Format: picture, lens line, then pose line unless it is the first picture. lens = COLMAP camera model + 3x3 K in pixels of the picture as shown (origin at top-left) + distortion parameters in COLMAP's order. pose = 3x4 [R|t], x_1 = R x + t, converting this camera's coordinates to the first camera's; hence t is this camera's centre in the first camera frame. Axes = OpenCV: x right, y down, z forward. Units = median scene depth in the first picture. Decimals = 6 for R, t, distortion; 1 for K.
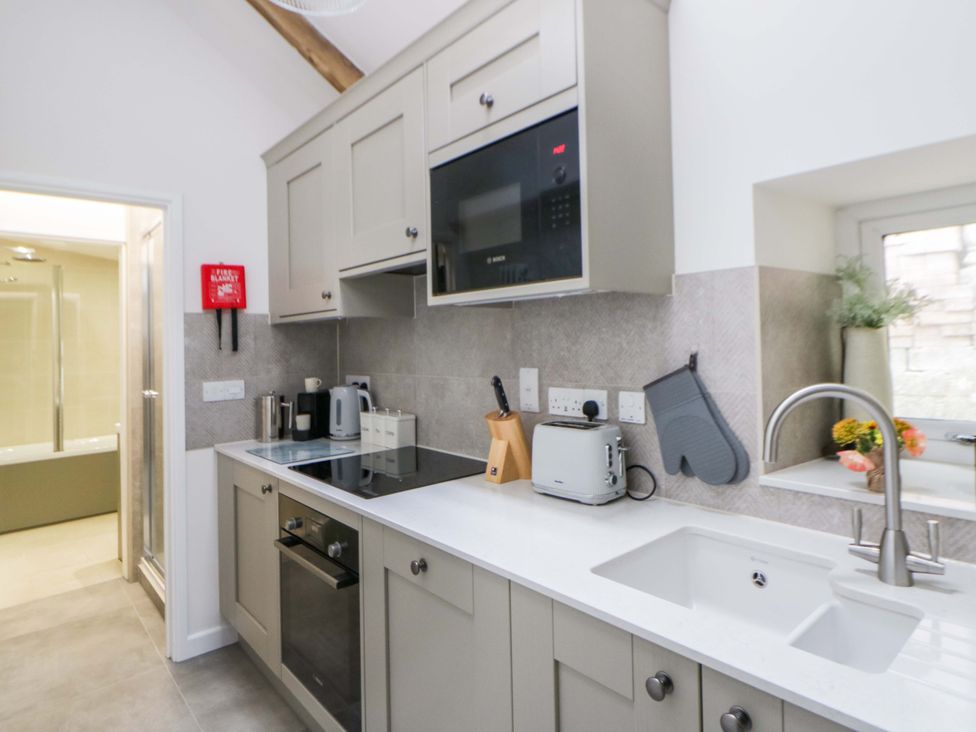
lens RADIAL K [[545.7, 0, 527.5], [0, 545.7, 331.5], [0, 0, 1]] dist [0.002257, -0.017091]
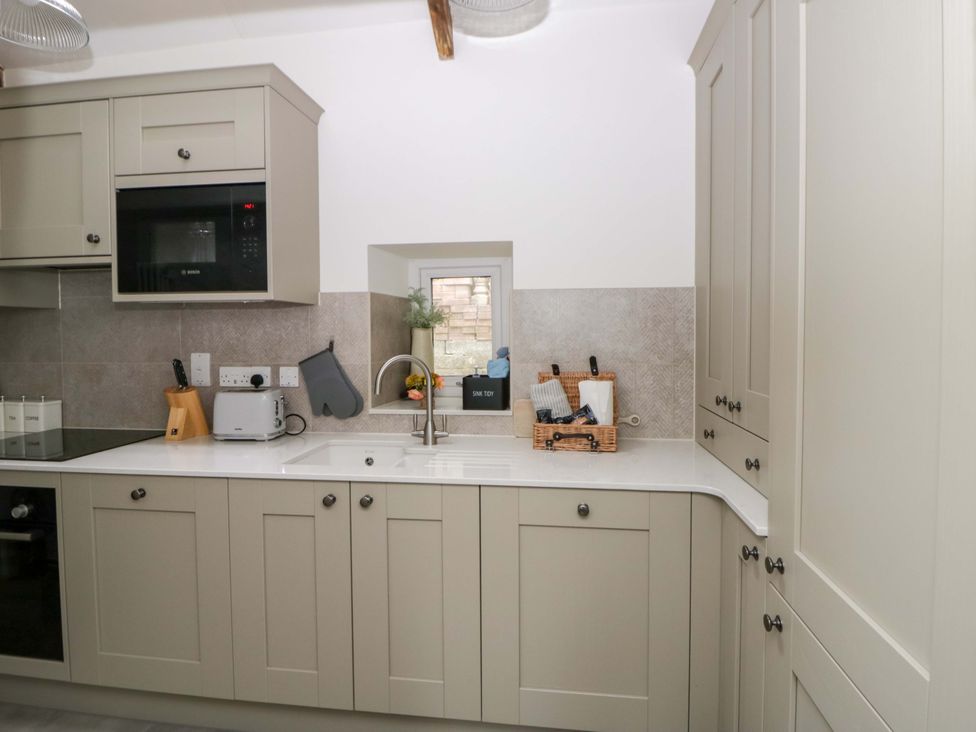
lens RADIAL K [[507.0, 0, 492.4], [0, 507.0, 347.5], [0, 0, 1]] dist [-0.028984, -0.000733]
pose [[0.775997, -0.000956, 0.630735, -0.253785], [-0.024574, 0.999194, 0.031749, -0.001653], [-0.630257, -0.040137, 0.775348, -0.442819]]
